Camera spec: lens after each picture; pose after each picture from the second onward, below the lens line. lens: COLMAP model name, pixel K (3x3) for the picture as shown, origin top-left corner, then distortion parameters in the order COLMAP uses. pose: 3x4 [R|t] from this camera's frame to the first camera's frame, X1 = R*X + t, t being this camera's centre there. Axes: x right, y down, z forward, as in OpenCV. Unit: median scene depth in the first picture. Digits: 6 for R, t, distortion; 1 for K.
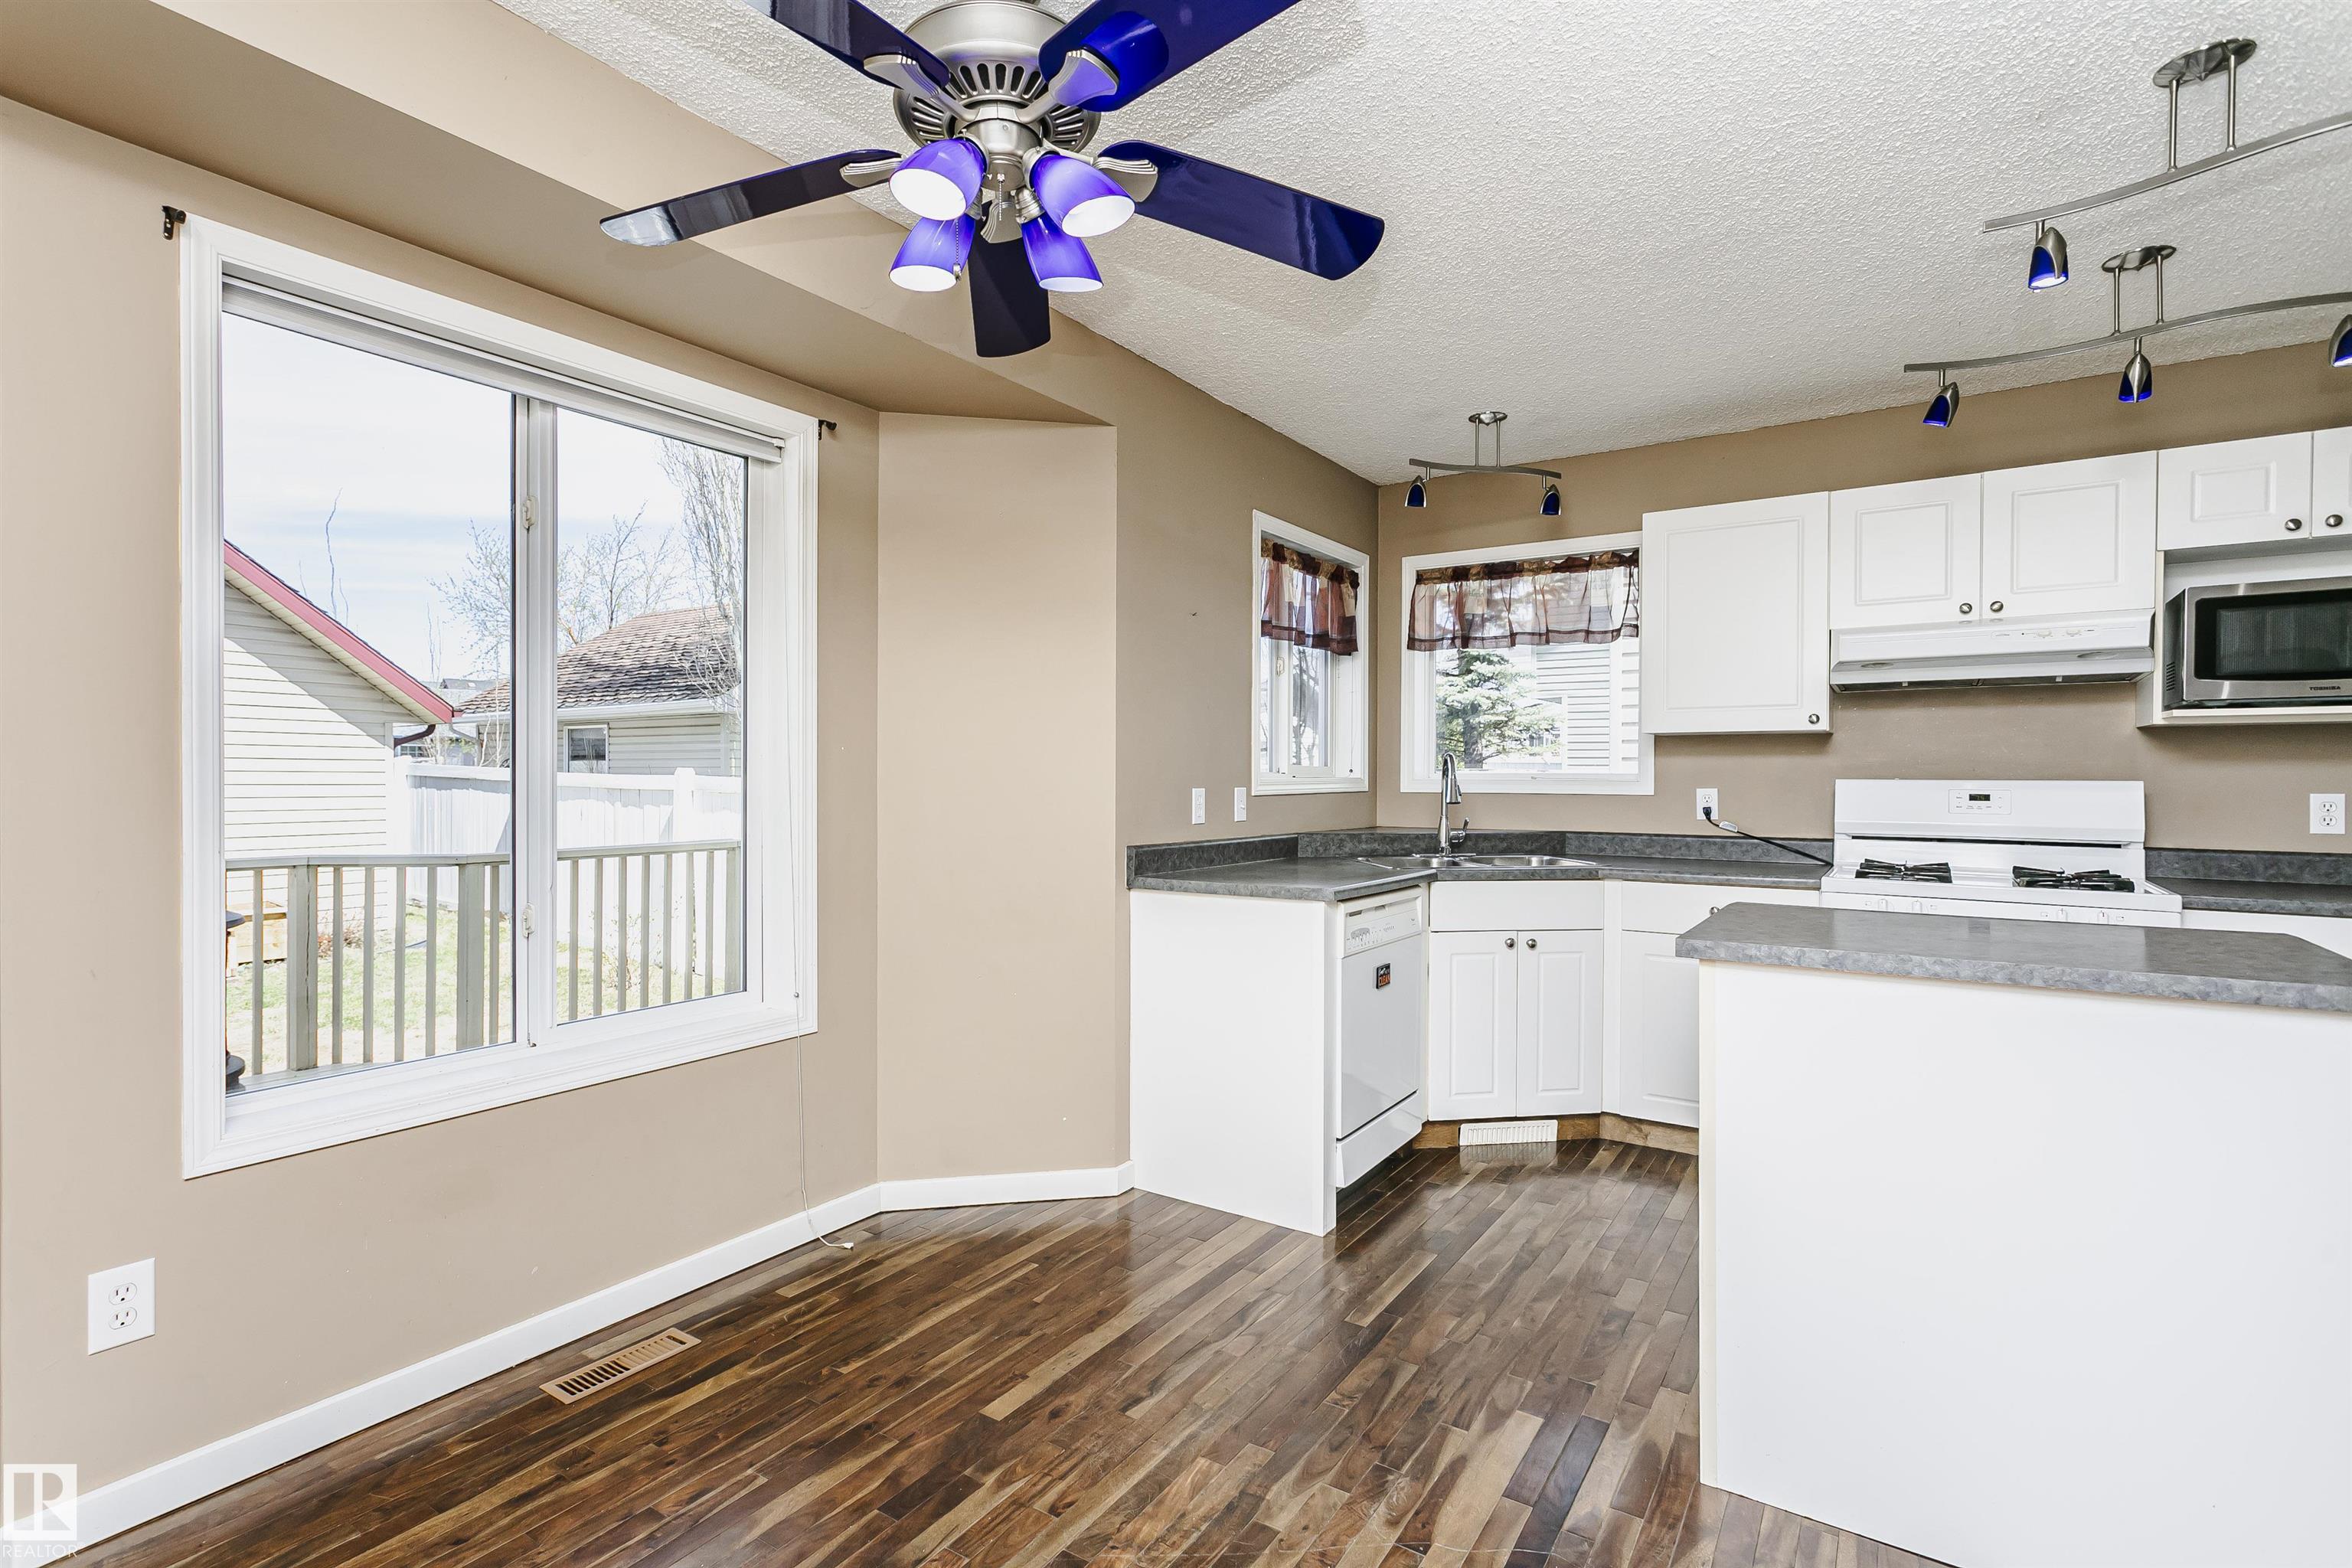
lens RADIAL K [[1130.0, 0, 1127.1], [0, 1130.0, 782.9], [0, 0, 1]] dist [0.003784, 0.001230]
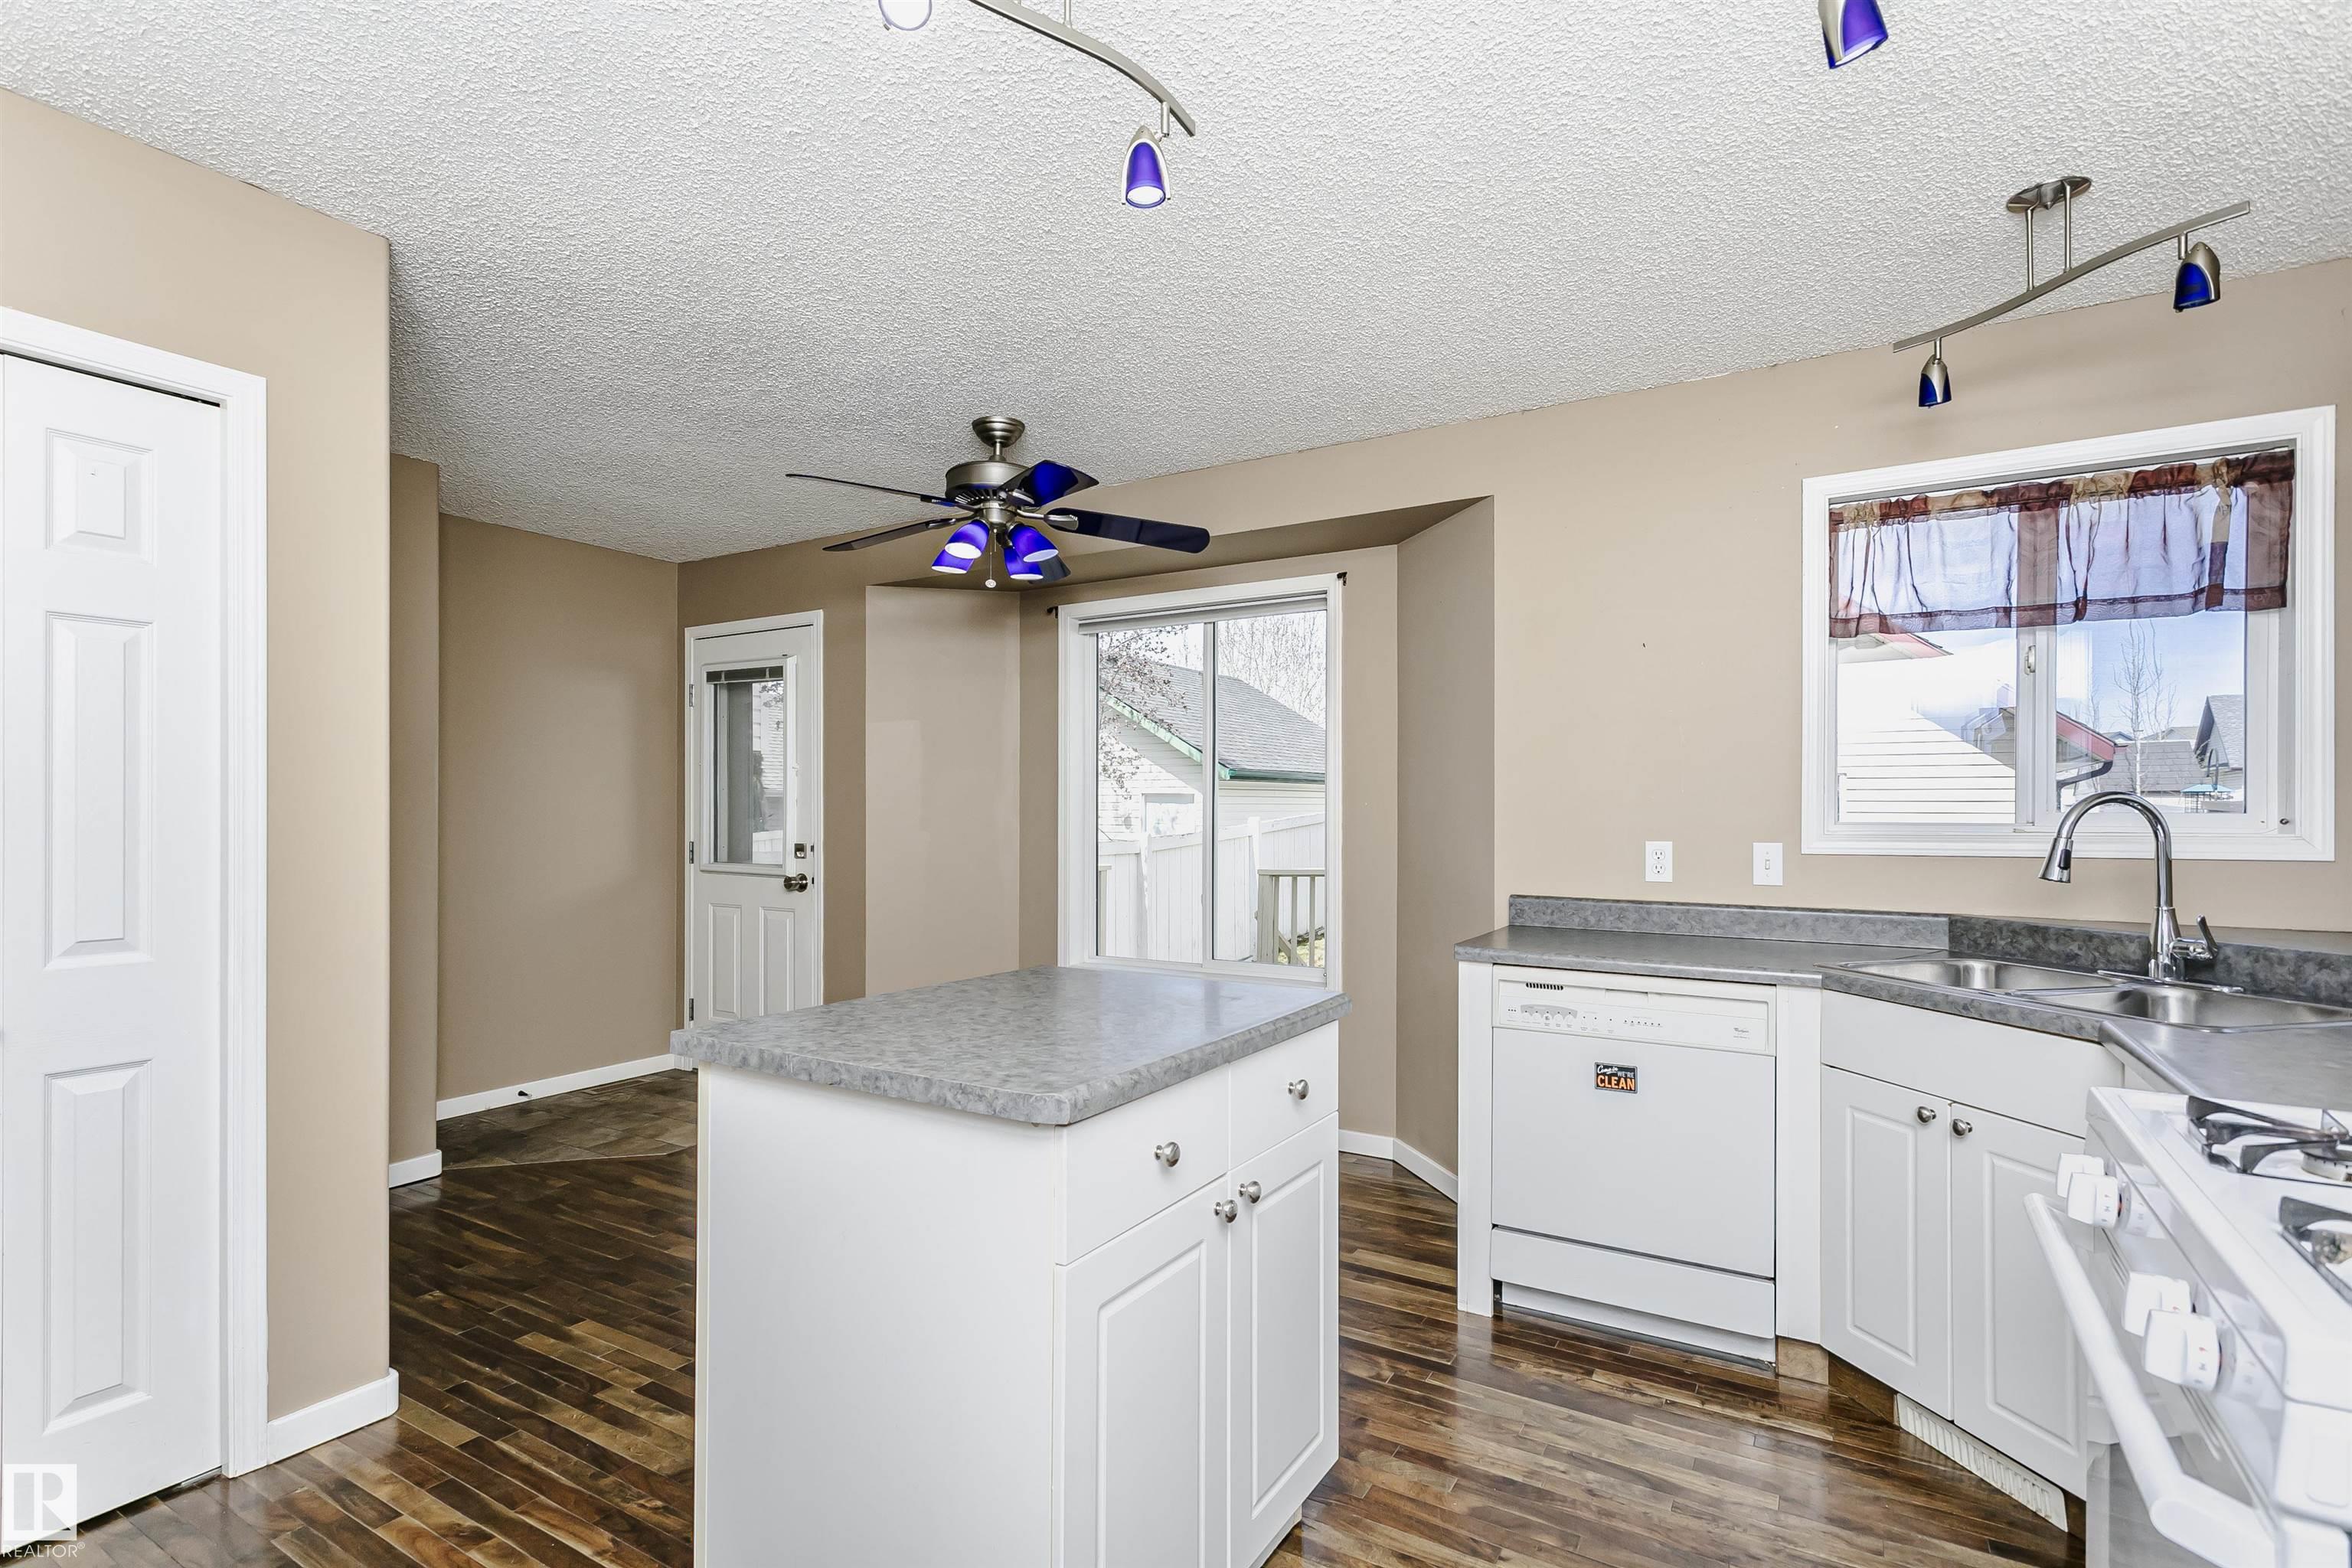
lens RADIAL K [[1125.4, 0, 1176.0], [0, 1125.4, 784.0], [0, 0, 1]] dist [0.001131, 0.000390]
pose [[0.064975, -0.038432, -0.997147, 0.872199], [-0.013400, 0.999134, -0.039382, -0.000420], [0.997797, 0.015921, 0.064403, 0.557971]]
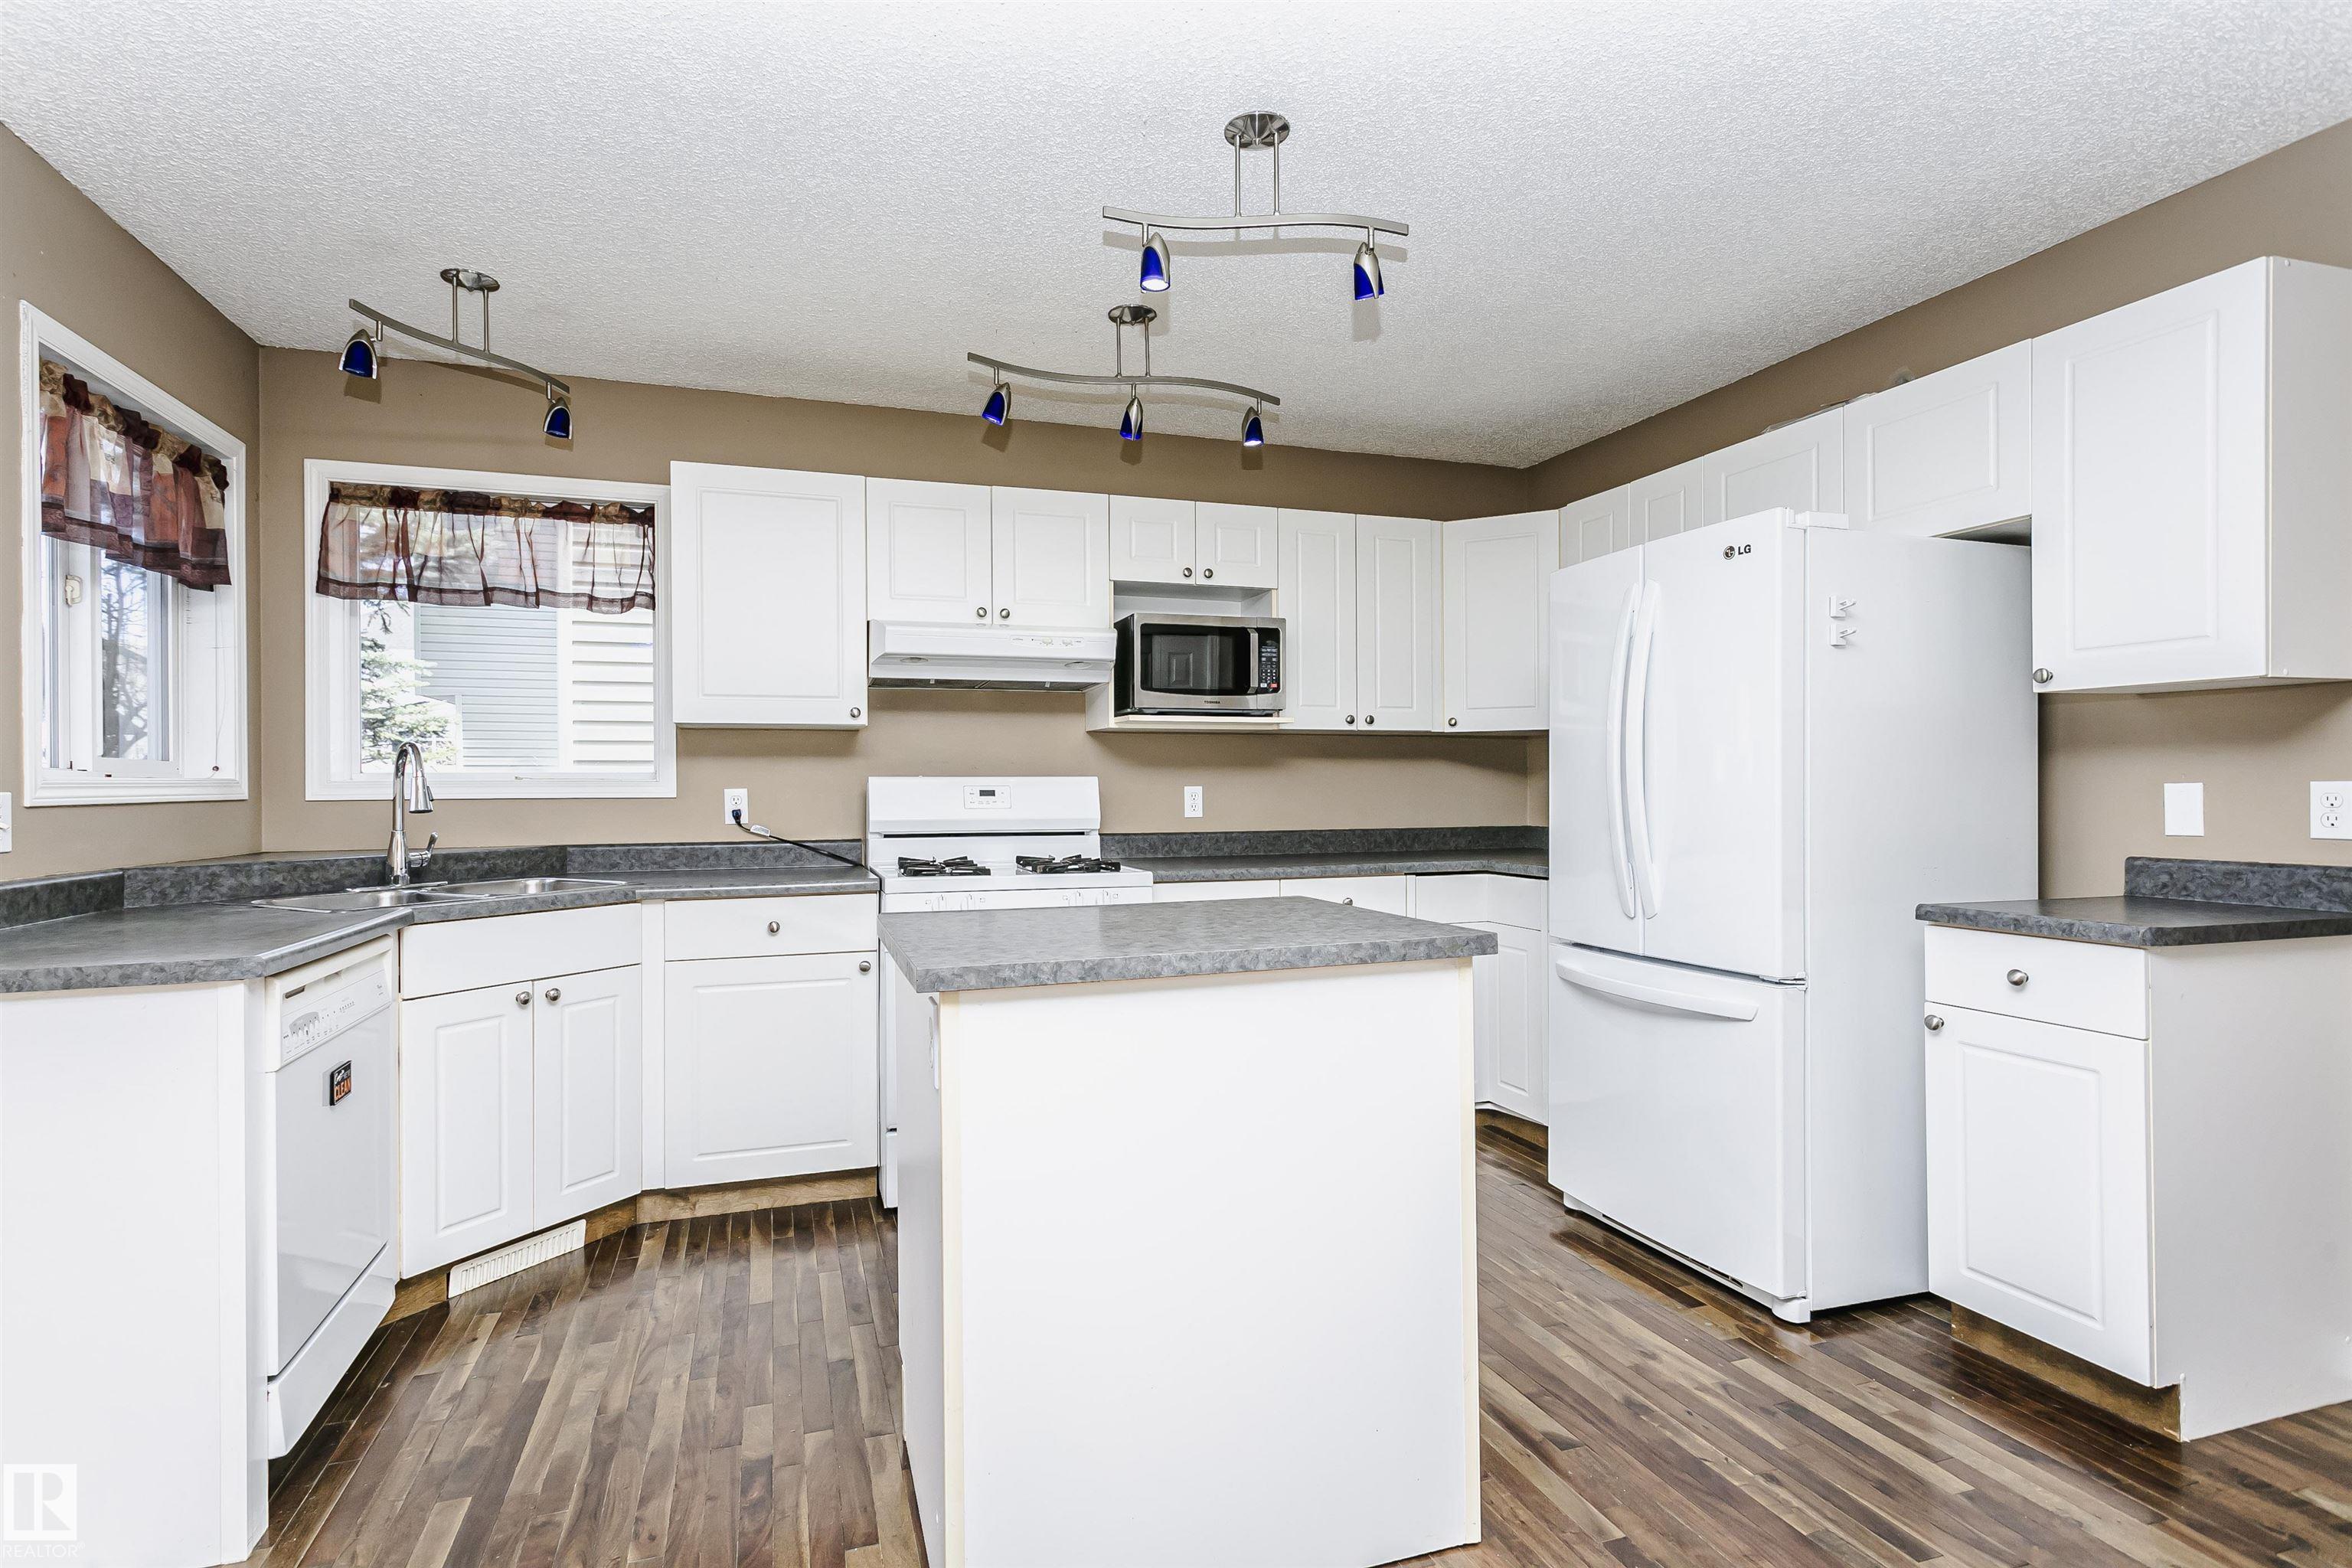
lens RADIAL K [[1158.0, 0, 1171.8], [0, 1158.0, 785.2], [0, 0, 1]] dist [0.004780, 0.001008]
pose [[0.591810, -0.006103, 0.806055, -0.019039], [0.013286, 0.999909, -0.002184, 0.009567], [-0.805968, 0.012002, 0.591837, 0.204903]]
